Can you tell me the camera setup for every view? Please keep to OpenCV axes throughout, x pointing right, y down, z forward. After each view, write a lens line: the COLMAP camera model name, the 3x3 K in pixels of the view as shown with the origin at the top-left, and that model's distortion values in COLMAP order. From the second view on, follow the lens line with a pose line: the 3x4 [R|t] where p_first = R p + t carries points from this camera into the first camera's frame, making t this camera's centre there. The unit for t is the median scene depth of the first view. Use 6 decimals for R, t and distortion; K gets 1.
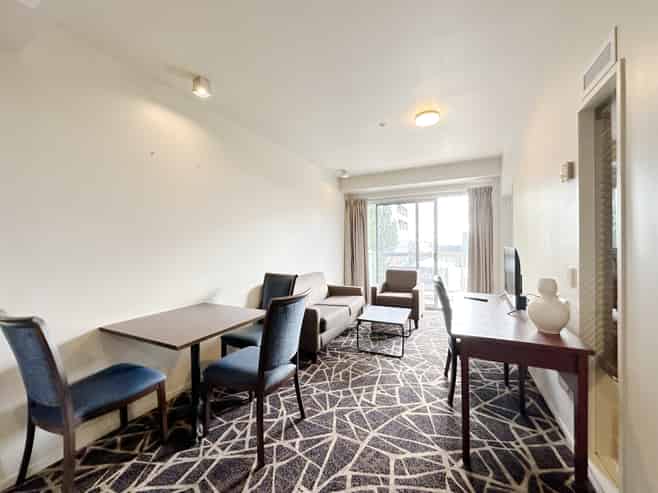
lens RADIAL K [[262.8, 0, 329.3], [0, 262.8, 246.0], [0, 0, 1]] dist [-0.003632, 0.000093]
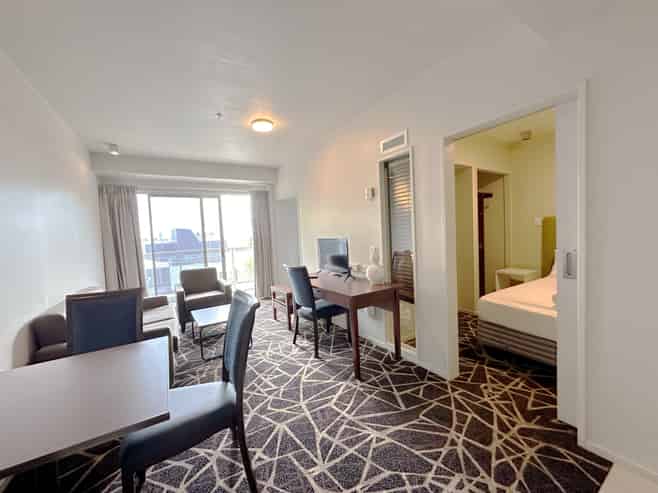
lens RADIAL K [[262.8, 0, 330.1], [0, 262.8, 246.1], [0, 0, 1]] dist [-0.003632, 0.000093]
pose [[0.524980, -0.058494, 0.849102, -0.597060], [0.049281, 0.998051, 0.038286, -0.005336], [-0.849686, 0.021745, 0.526840, 0.239686]]
